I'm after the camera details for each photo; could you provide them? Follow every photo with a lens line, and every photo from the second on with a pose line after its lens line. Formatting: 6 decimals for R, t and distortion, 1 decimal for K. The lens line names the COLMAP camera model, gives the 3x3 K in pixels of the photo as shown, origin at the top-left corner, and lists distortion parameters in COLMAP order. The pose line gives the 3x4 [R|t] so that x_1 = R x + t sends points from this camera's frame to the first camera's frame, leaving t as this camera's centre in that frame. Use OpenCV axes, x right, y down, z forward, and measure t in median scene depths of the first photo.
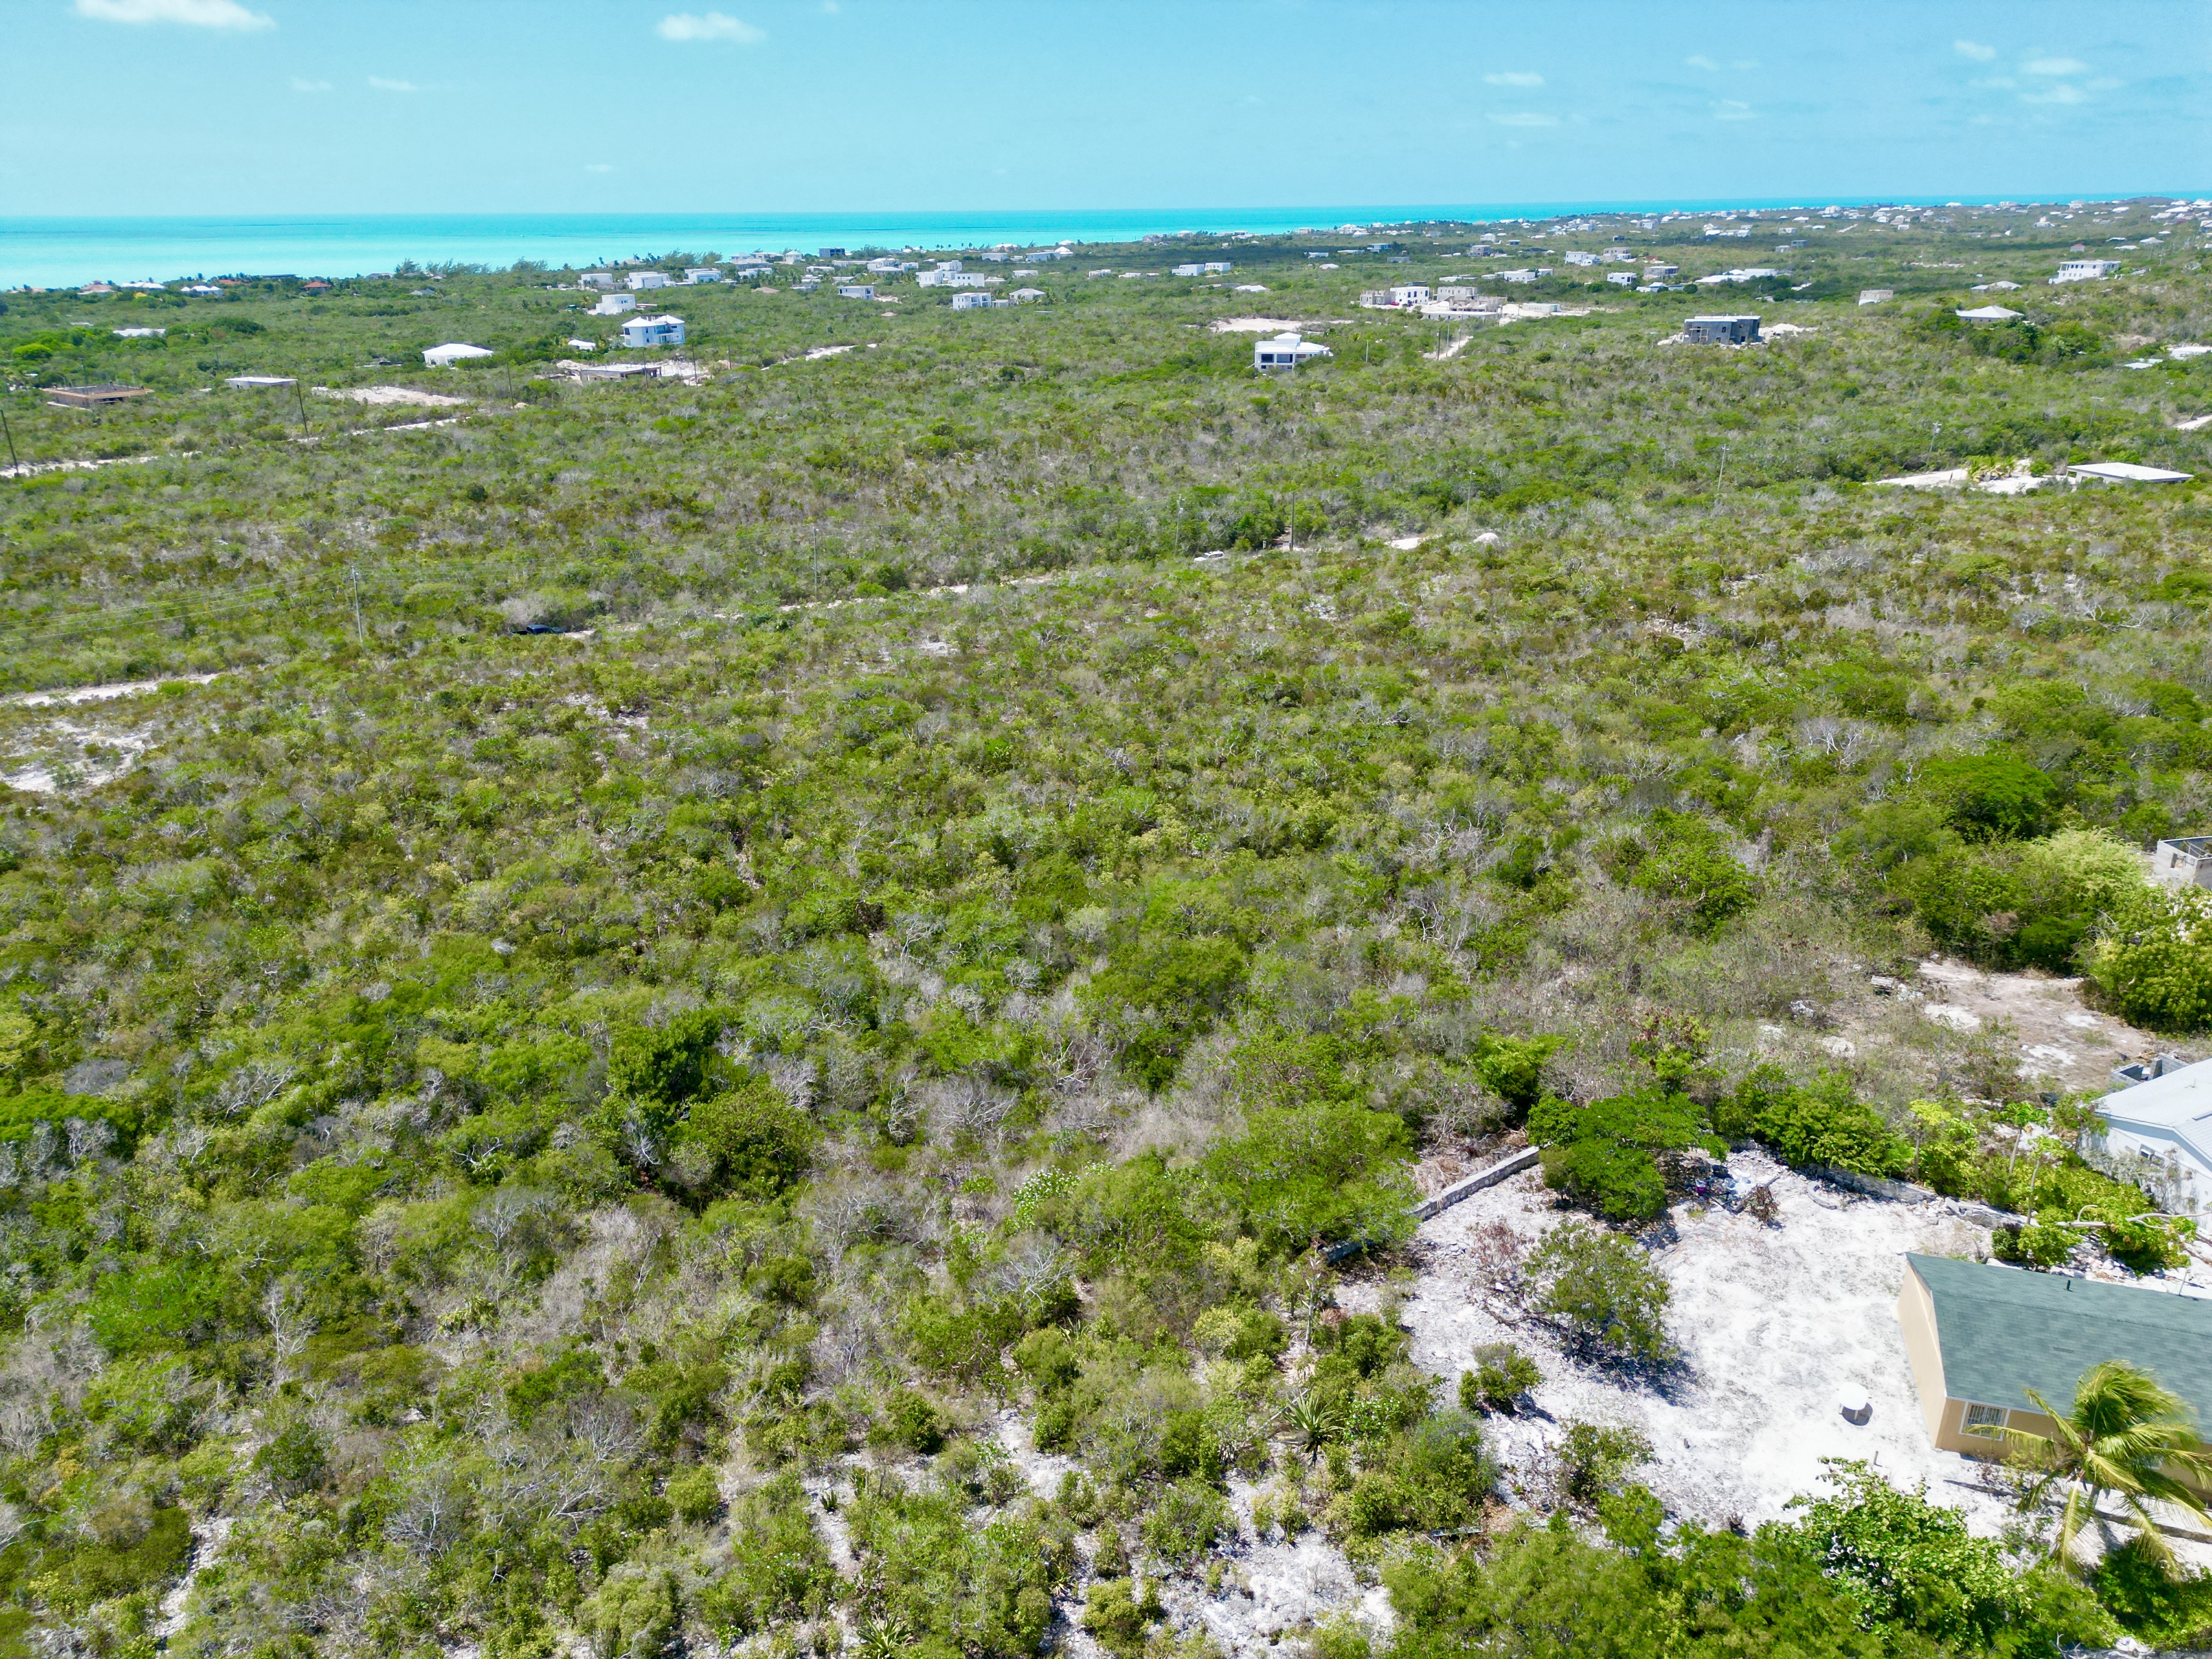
lens RADIAL K [[1547.4, 0, 1112.6], [0, 1547.4, 835.2], [0, 0, 1]] dist [0.072570, -0.075975]
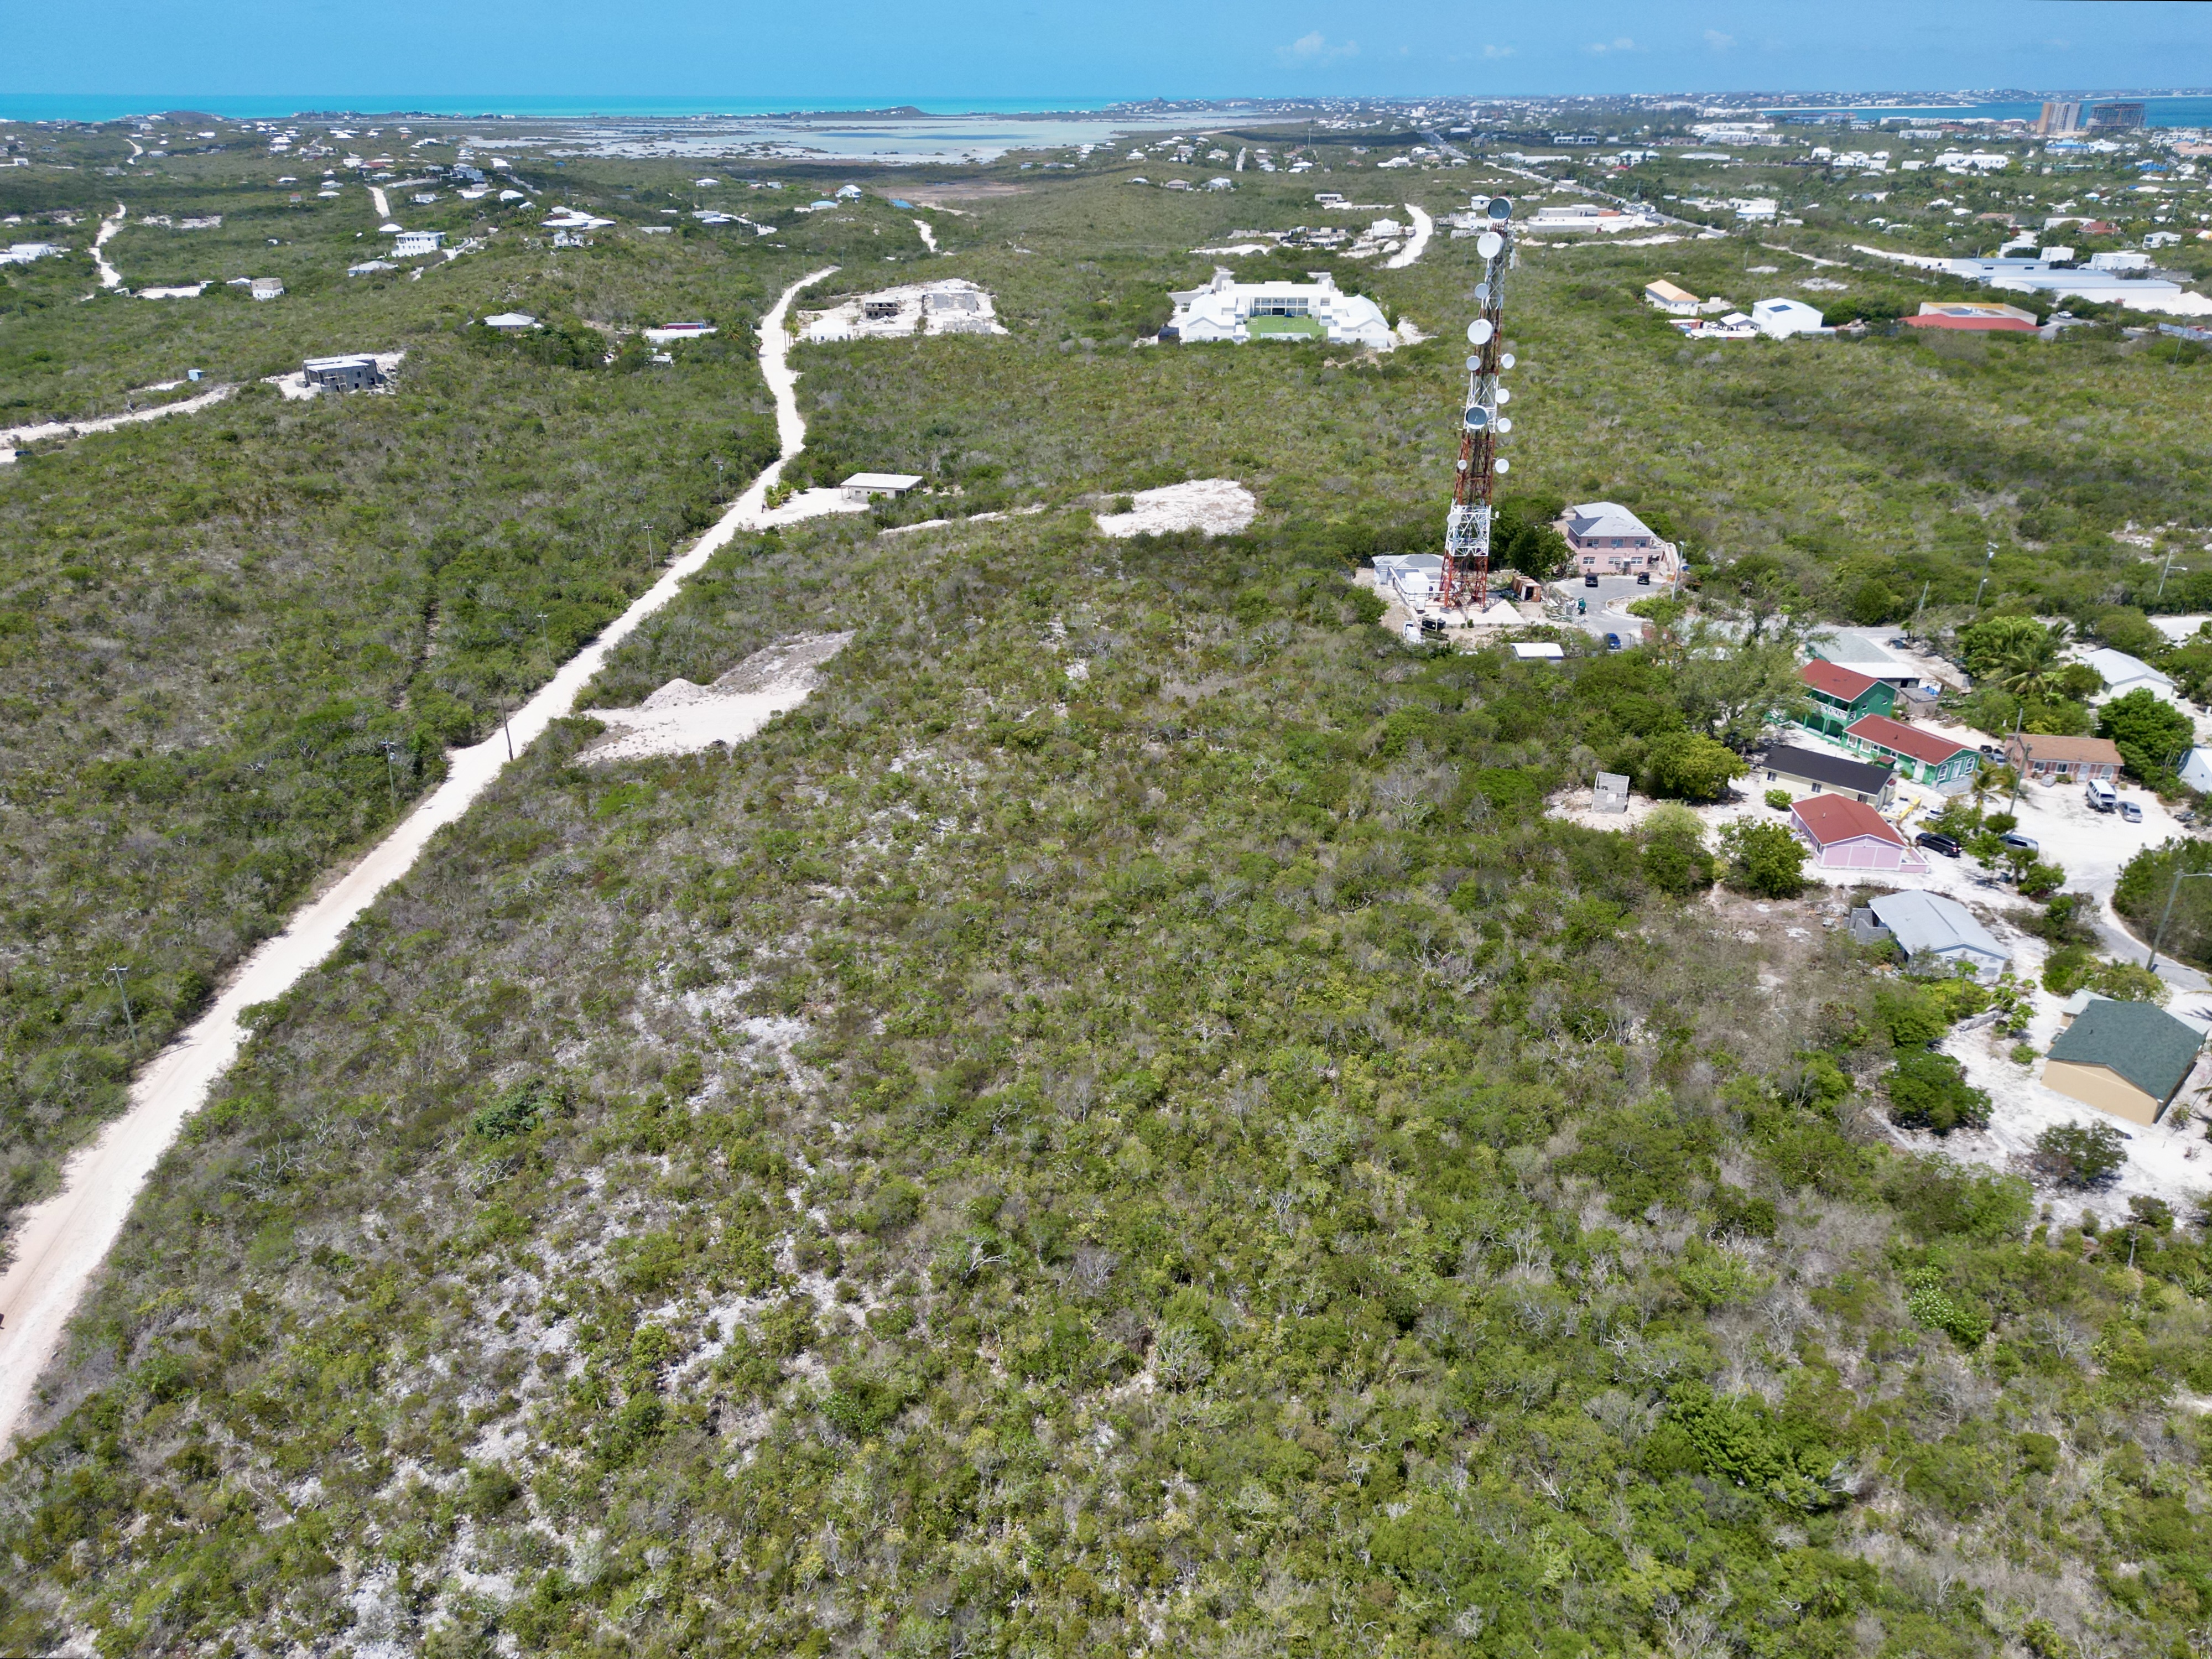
lens RADIAL K [[1543.4, 0, 1111.0], [0, 1543.4, 824.9], [0, 0, 1]] dist [0.079100, -0.082286]
pose [[0.497321, -0.363979, 0.787522, -0.408764], [0.326477, 0.919528, 0.218819, -0.221742], [-0.803794, 0.148285, 0.576131, 0.196683]]
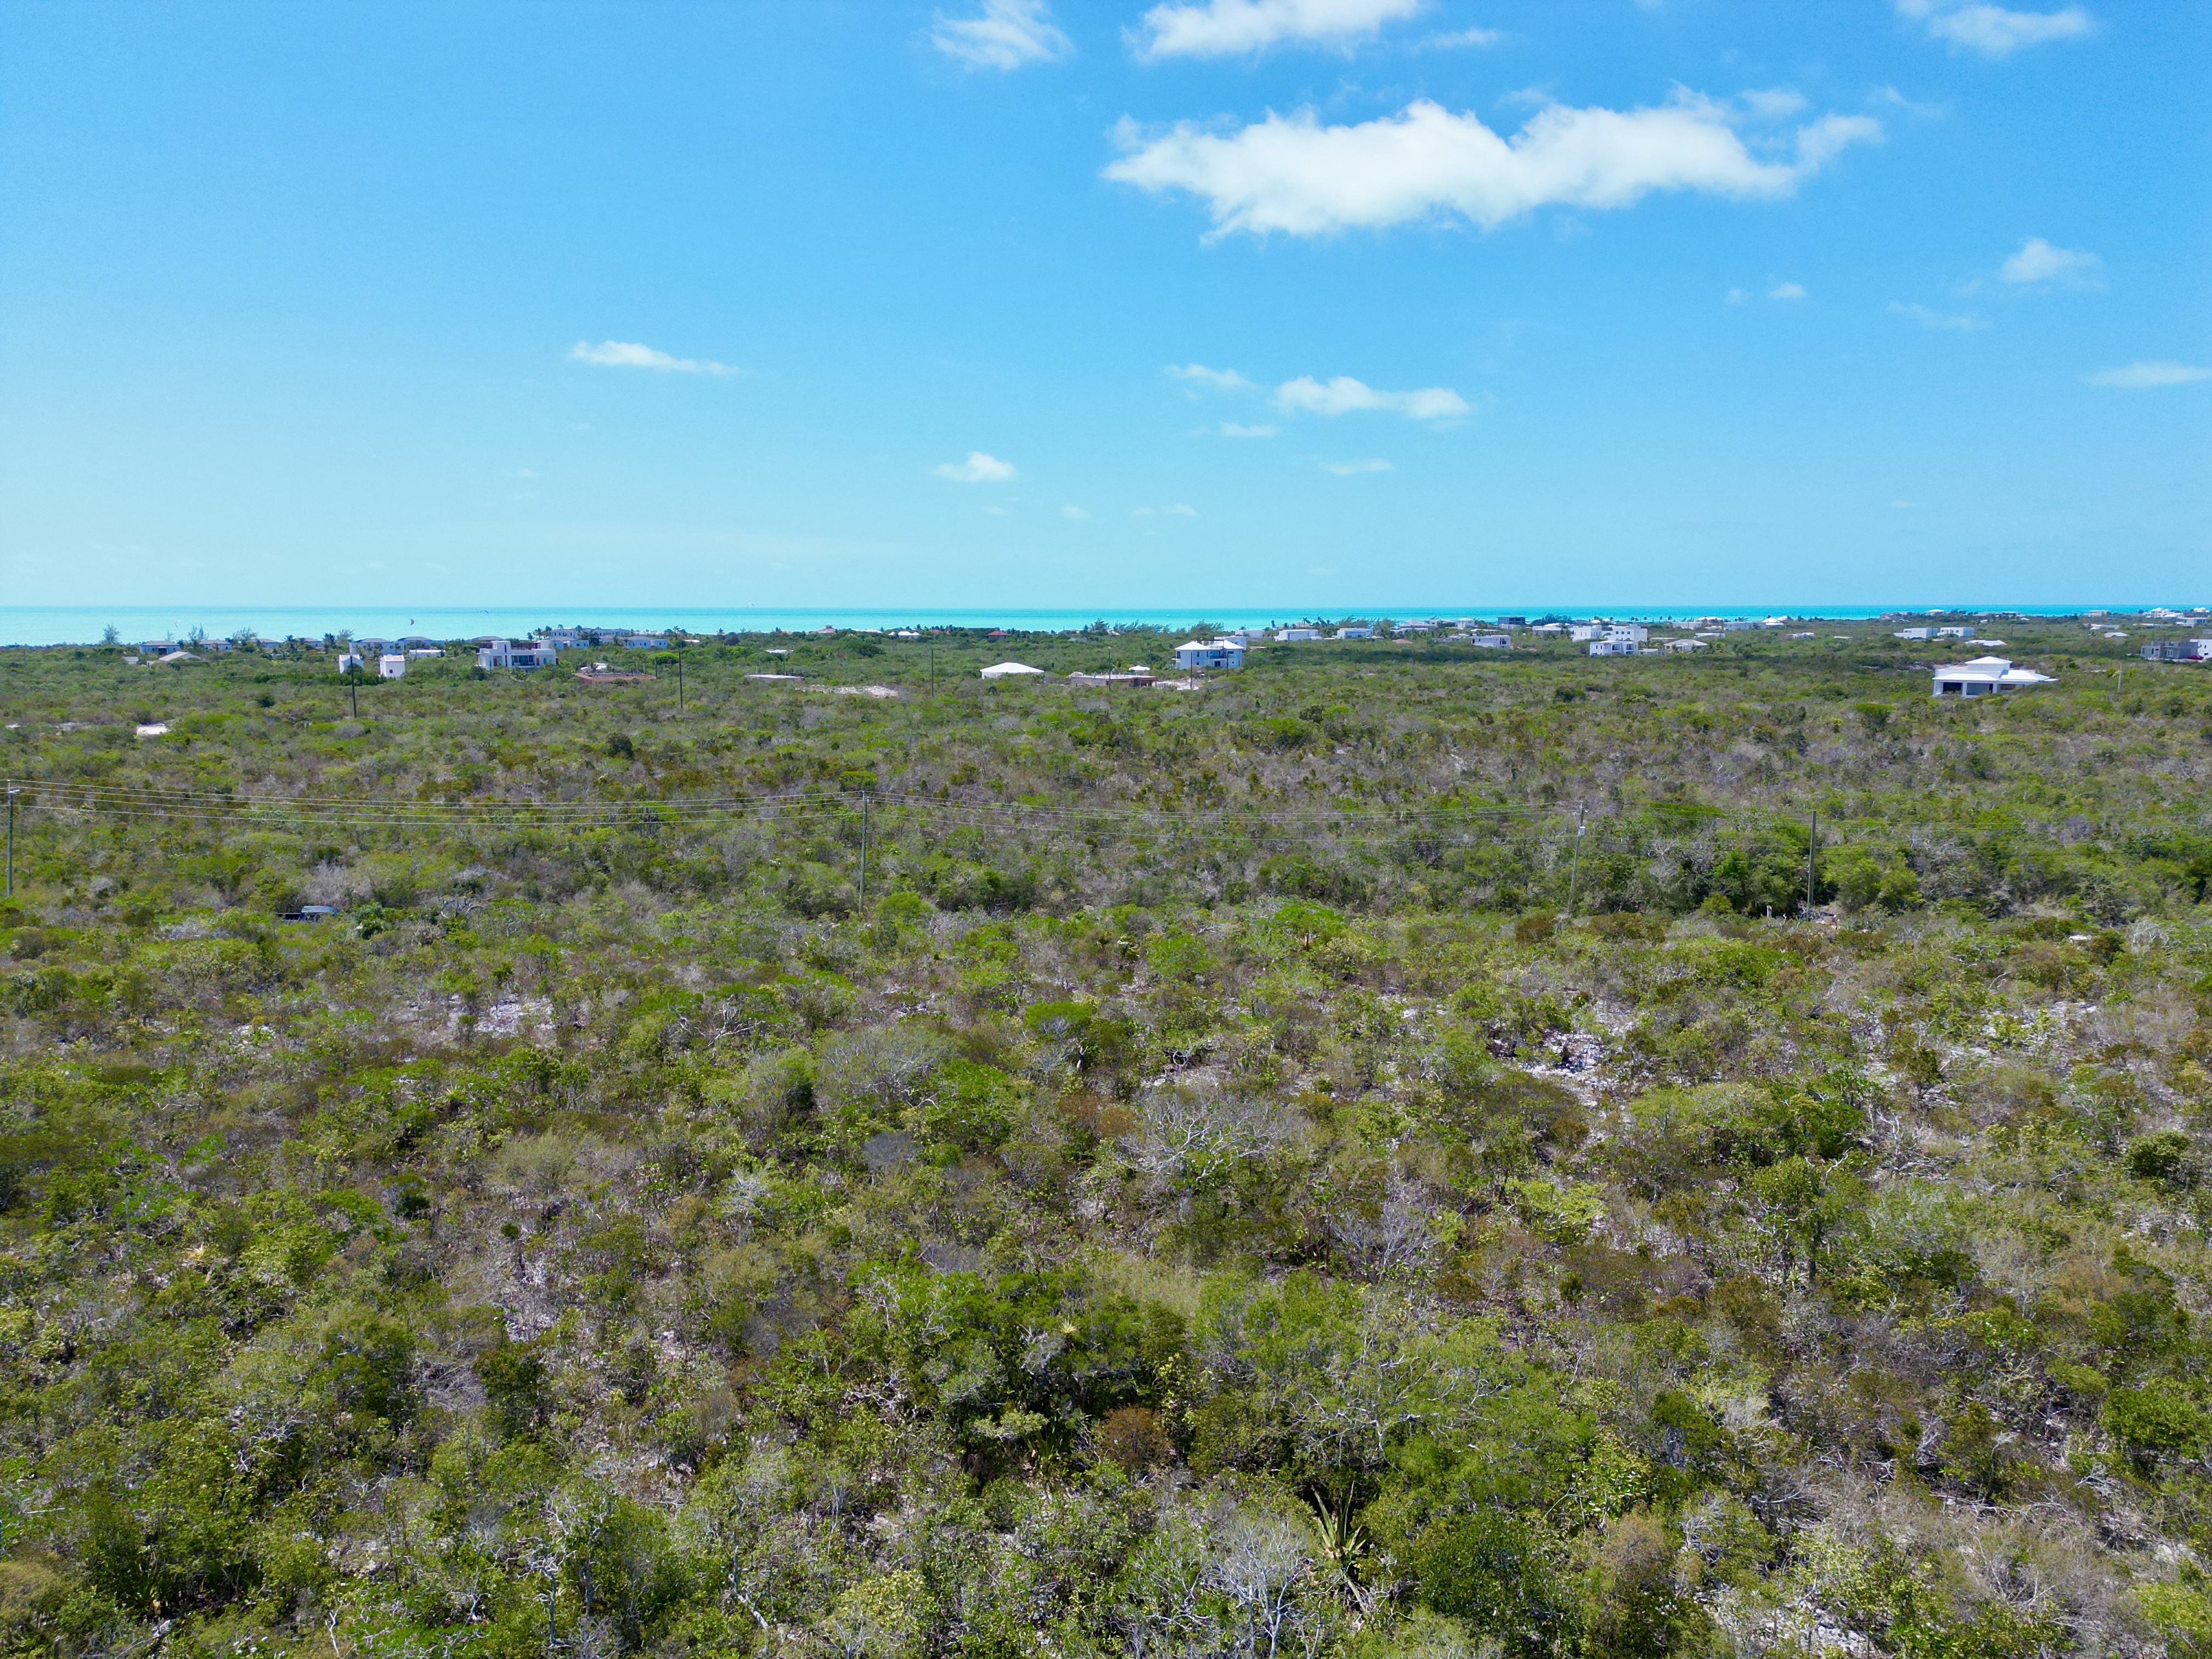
lens RADIAL K [[1550.4, 0, 1102.7], [0, 1550.4, 878.4], [0, 0, 1]] dist [0.089046, -0.103670]
pose [[0.901658, 0.085830, -0.423846, 0.120413], [-0.170511, 0.971264, -0.166051, -0.073157], [0.397414, 0.221992, 0.890383, 0.441628]]
